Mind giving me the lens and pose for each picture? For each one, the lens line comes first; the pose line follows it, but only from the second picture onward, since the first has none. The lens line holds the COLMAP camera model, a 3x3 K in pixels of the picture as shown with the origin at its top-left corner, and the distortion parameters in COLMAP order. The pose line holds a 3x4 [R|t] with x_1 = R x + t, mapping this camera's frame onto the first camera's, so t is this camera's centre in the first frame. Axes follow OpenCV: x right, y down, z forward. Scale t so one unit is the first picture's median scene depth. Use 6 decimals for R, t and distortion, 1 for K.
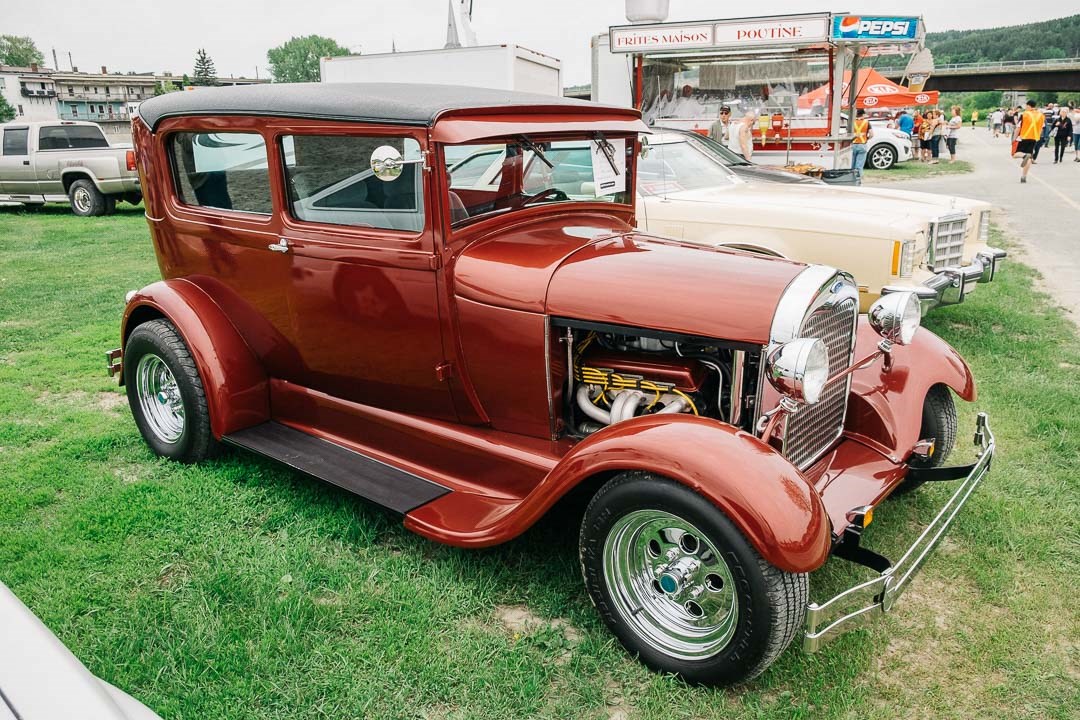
lens RADIAL K [[829.3, 0, 550.3], [0, 829.3, 371.0], [0, 0, 1]] dist [-0.028742, 0.028828]
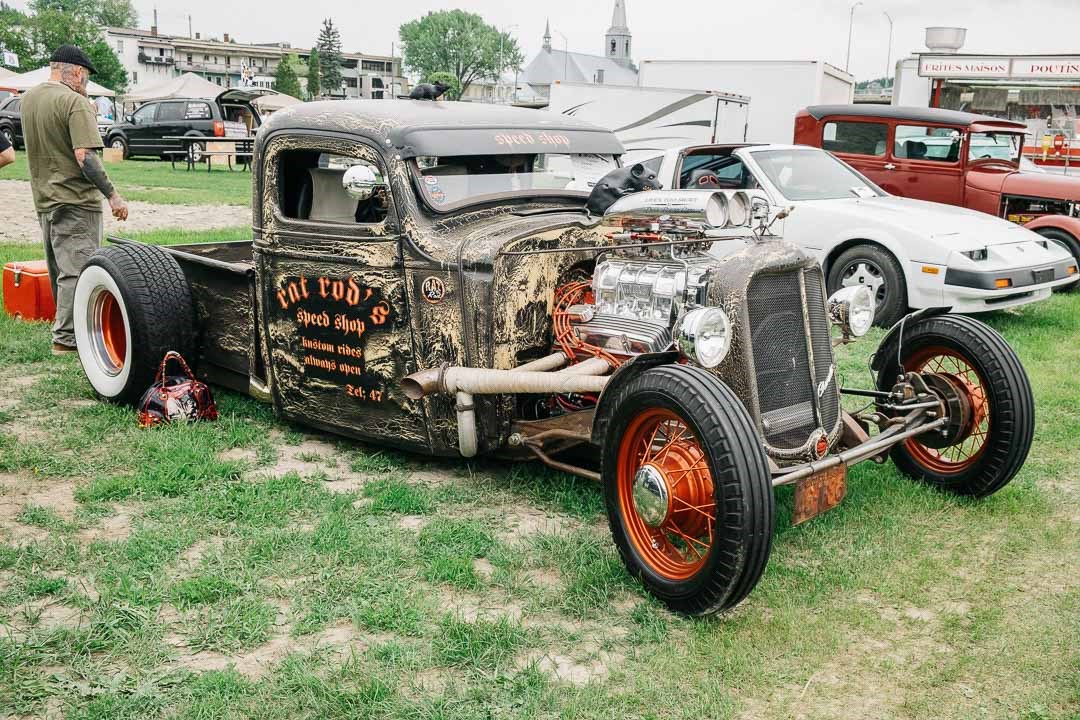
lens RADIAL K [[1094.8, 0, 562.3], [0, 1094.8, 375.7], [0, 0, 1]] dist [-0.060598, 0.134700]
pose [[0.988266, 0.092444, -0.121589, -0.208056], [-0.100426, 0.993058, -0.061239, 0.198578], [0.115084, 0.072731, 0.990690, -0.601524]]
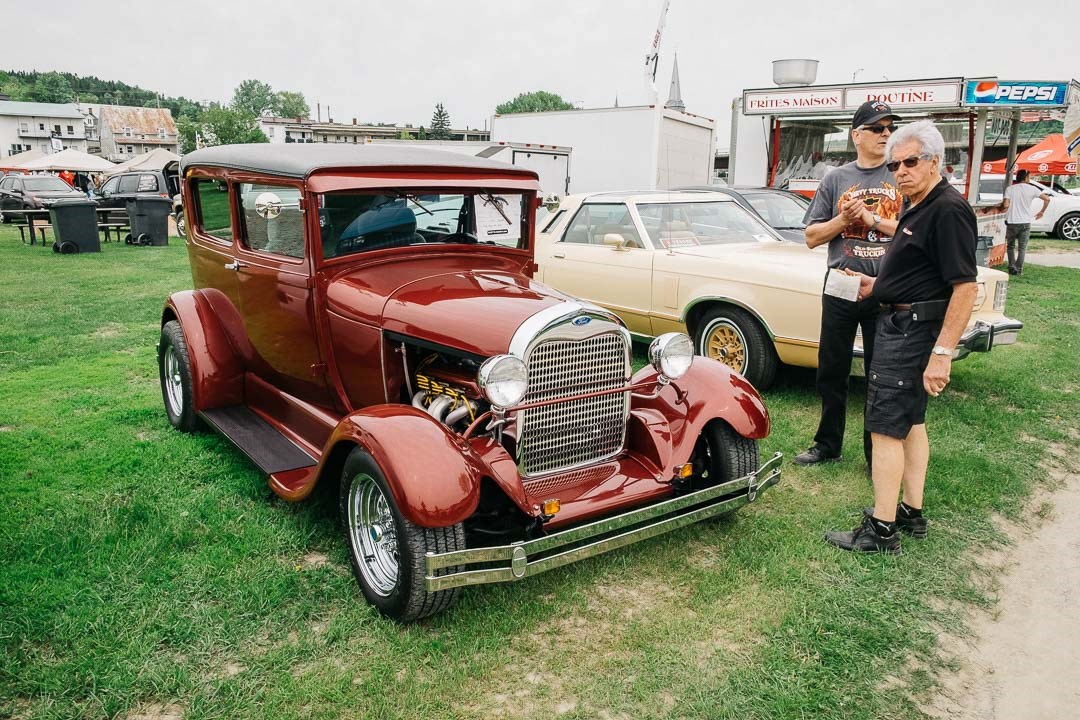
lens RADIAL K [[836.5, 0, 546.8], [0, 836.5, 361.5], [0, 0, 1]] dist [-0.043737, 0.040407]
pose [[0.966354, 0.081352, -0.244014, 0.115666], [-0.098995, 0.993222, -0.060910, 0.007122], [0.237405, 0.083017, 0.967857, -0.034897]]
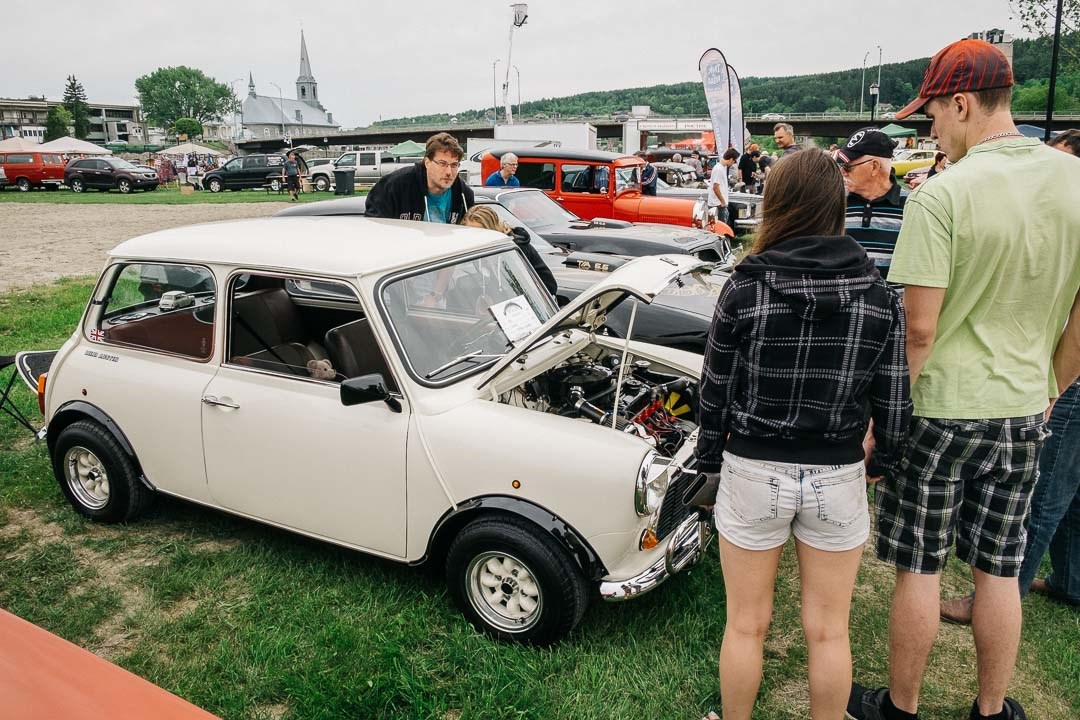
lens RADIAL K [[843.0, 0, 555.9], [0, 843.0, 381.7], [0, 0, 1]] dist [-0.045417, 0.044815]
pose [[0.977698, -0.034059, 0.207234, -0.760023], [0.039852, 0.998921, -0.023843, 0.463823], [-0.206199, 0.031570, 0.978001, -1.525823]]
